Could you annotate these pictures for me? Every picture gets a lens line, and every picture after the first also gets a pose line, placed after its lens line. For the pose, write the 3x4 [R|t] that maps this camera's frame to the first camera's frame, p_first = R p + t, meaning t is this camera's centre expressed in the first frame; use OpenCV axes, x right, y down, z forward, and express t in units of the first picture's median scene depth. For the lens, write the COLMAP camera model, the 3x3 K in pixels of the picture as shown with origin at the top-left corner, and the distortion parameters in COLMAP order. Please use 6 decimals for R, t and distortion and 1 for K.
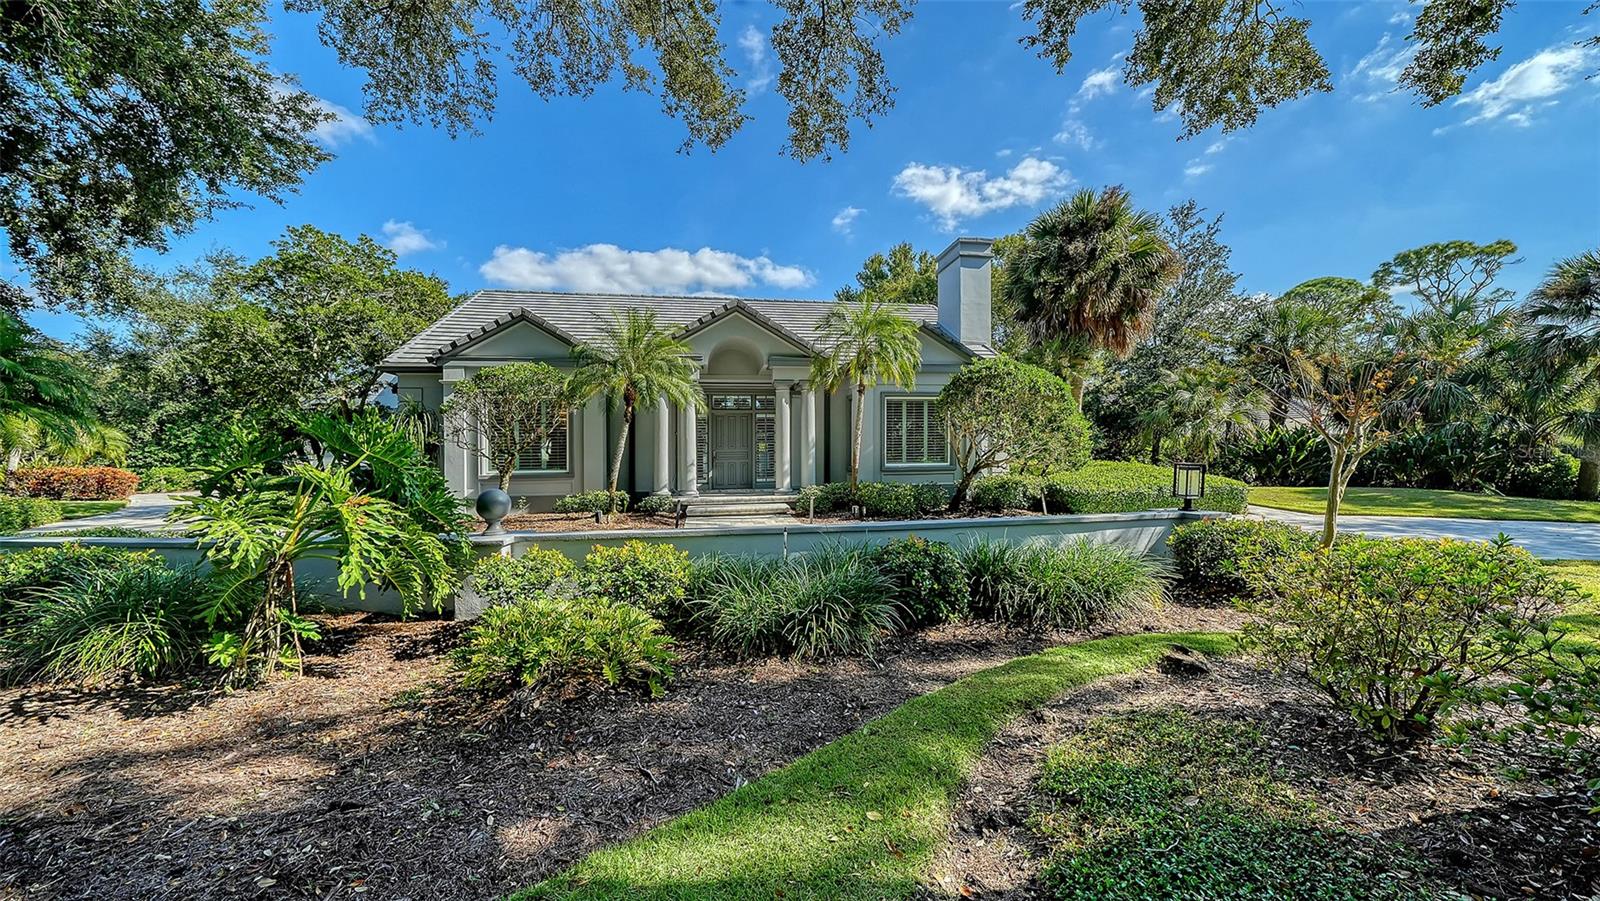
lens RADIAL K [[547.1, 0, 803.6], [0, 547.1, 450.0], [0, 0, 1]] dist [0.010720, 0.000126]
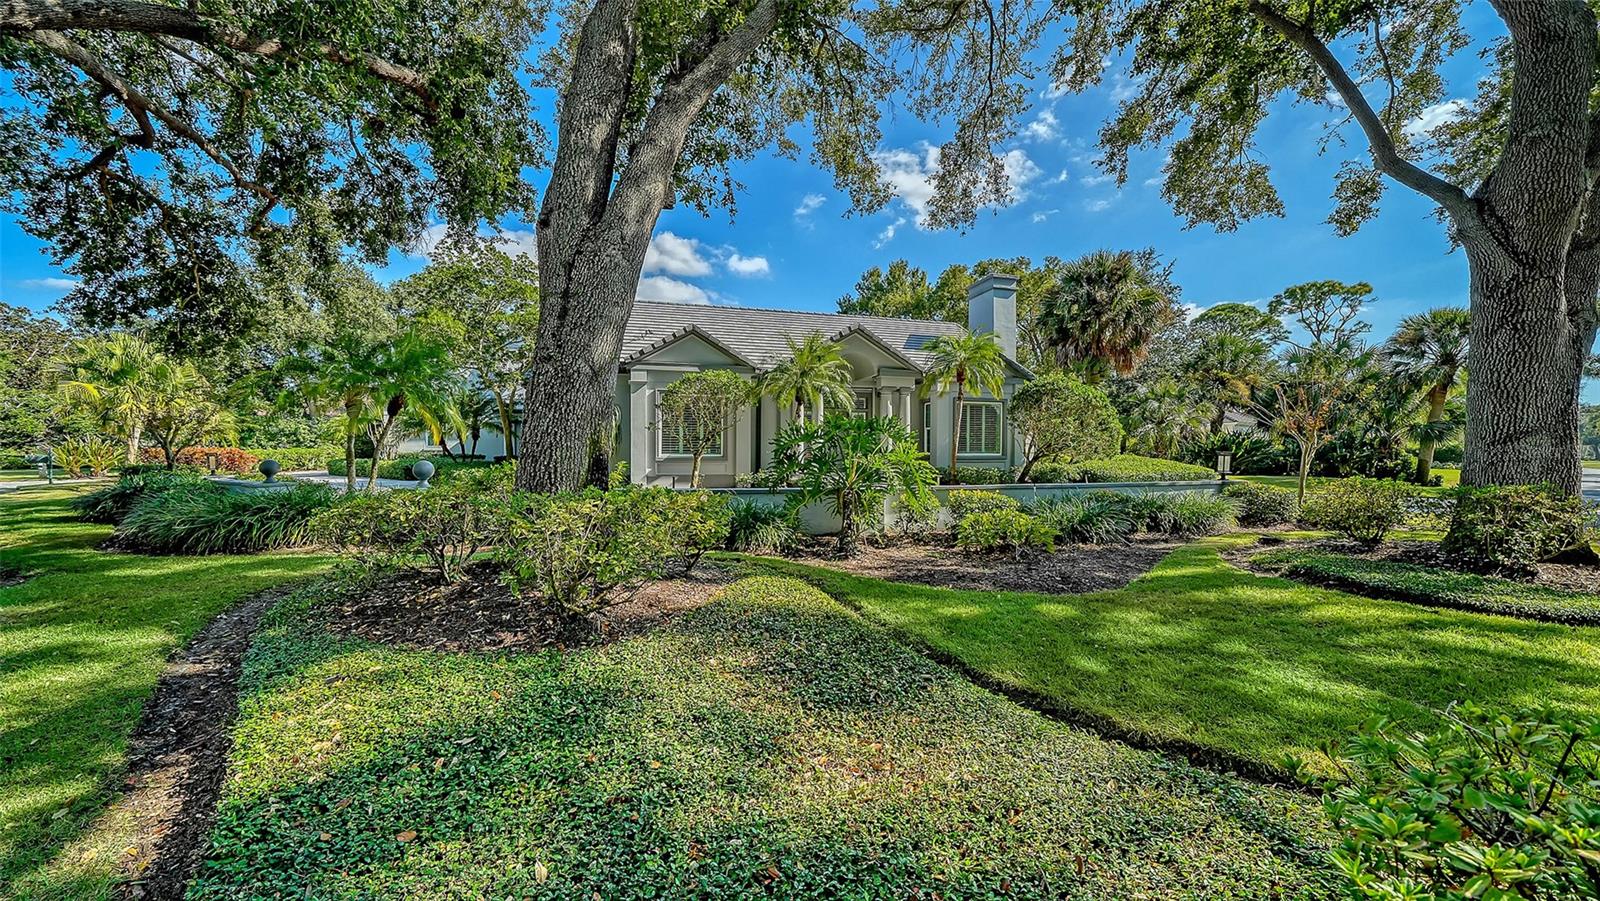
lens RADIAL K [[547.1, 0, 817.0], [0, 547.1, 437.9], [0, 0, 1]] dist [0.010720, 0.000126]
pose [[0.992122, 0.017162, 0.124095, -0.338126], [-0.015703, 0.999796, -0.012731, 0.010009], [-0.124288, 0.010682, 0.992189, -0.234149]]
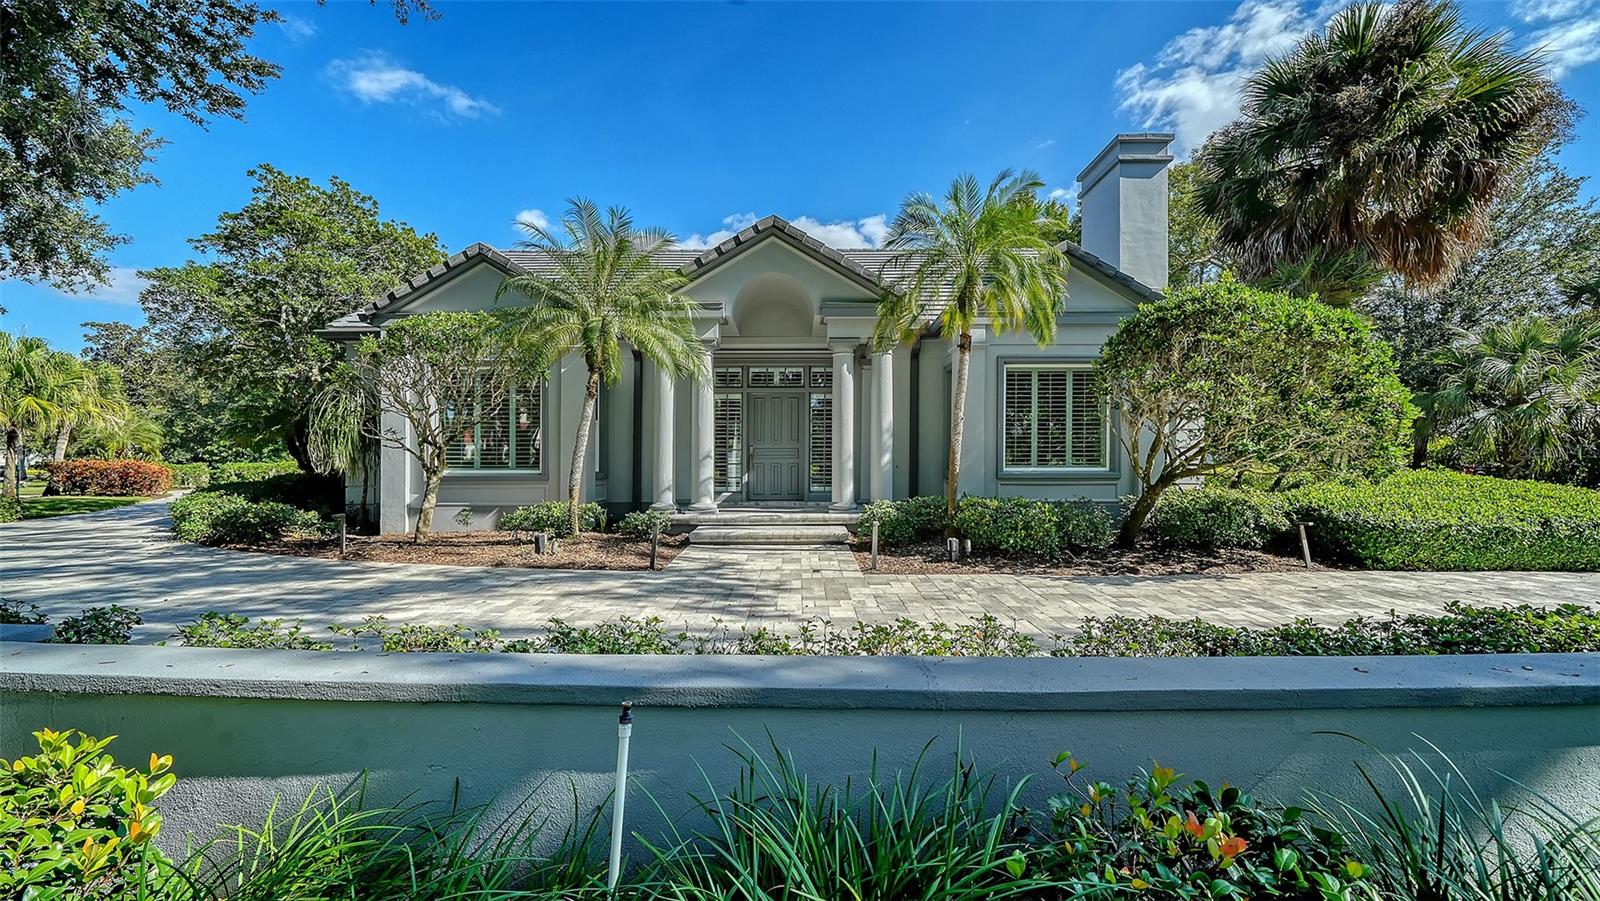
lens RADIAL K [[604.6, 0, 803.1], [0, 604.6, 449.0], [0, 0, 1]] dist [0.001223, 0.000167]
pose [[0.986465, 0.007981, -0.163778, 0.033477], [-0.008805, 0.999952, -0.004305, 0.008685], [0.163736, 0.005689, 0.986488, 0.265055]]
